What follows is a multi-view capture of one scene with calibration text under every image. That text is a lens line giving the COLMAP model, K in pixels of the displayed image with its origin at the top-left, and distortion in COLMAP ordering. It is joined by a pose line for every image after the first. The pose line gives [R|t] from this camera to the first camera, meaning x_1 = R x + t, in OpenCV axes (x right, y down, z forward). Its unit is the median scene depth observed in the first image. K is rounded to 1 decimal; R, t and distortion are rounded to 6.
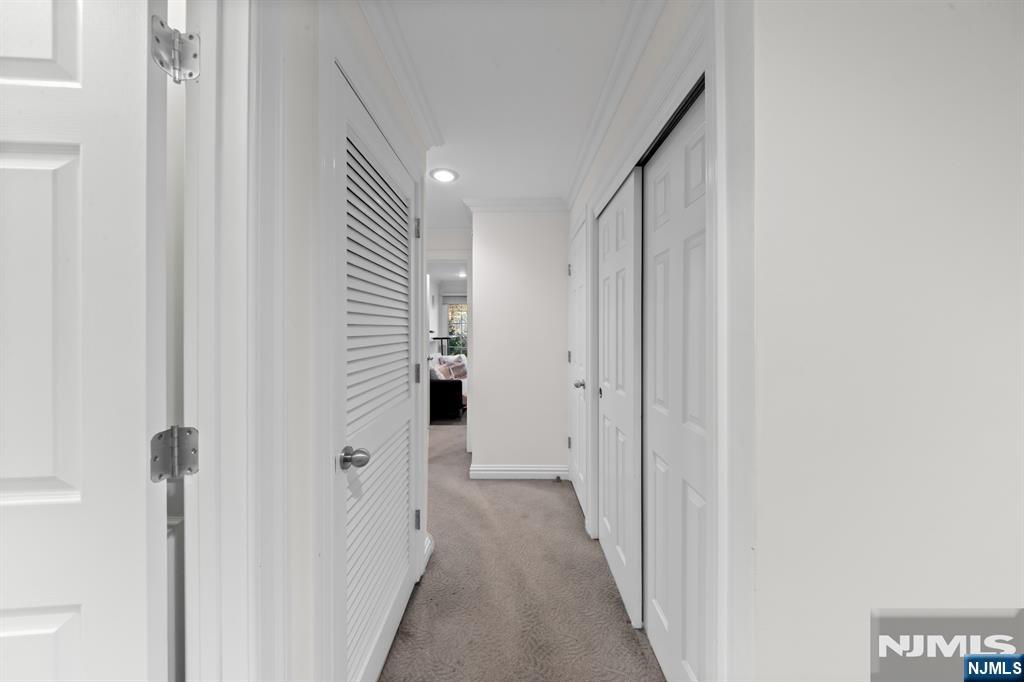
lens RADIAL K [[327.4, 0, 512.0], [0, 327.4, 341.0], [0, 0, 1]] dist [-0.000055, -0.000014]
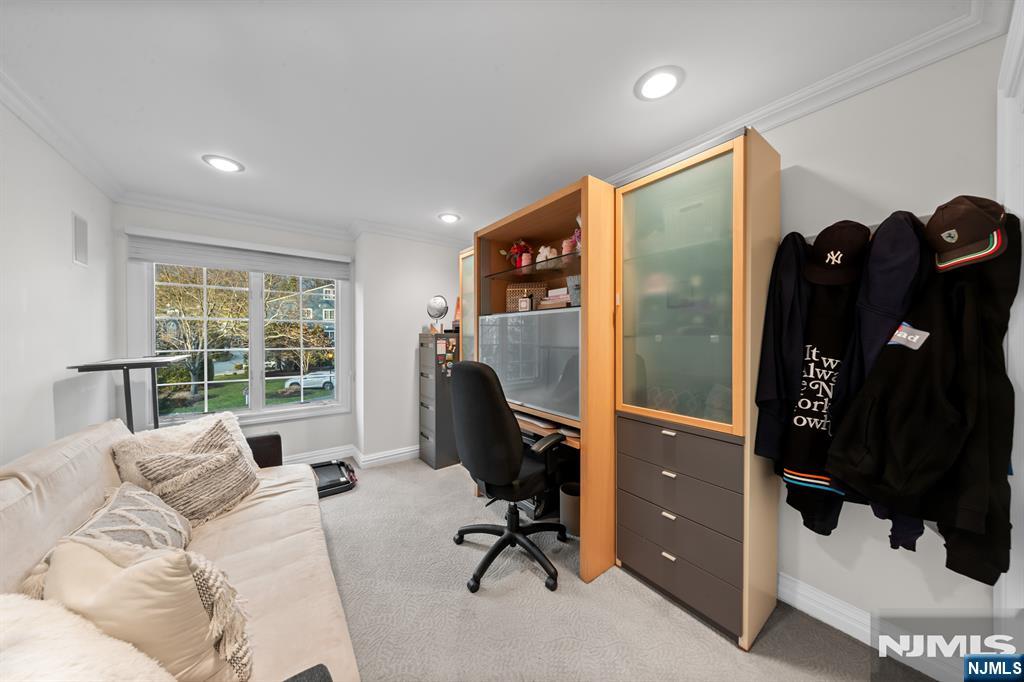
lens RADIAL K [[327.4, 0, 512.0], [0, 327.4, 341.0], [0, 0, 1]] dist [-0.000055, -0.000014]
pose [[0.793566, -0.004767, 0.608466, -0.112606], [0.000028, 0.999970, 0.007797, -0.034370], [-0.608484, -0.006171, 0.793542, 0.531644]]
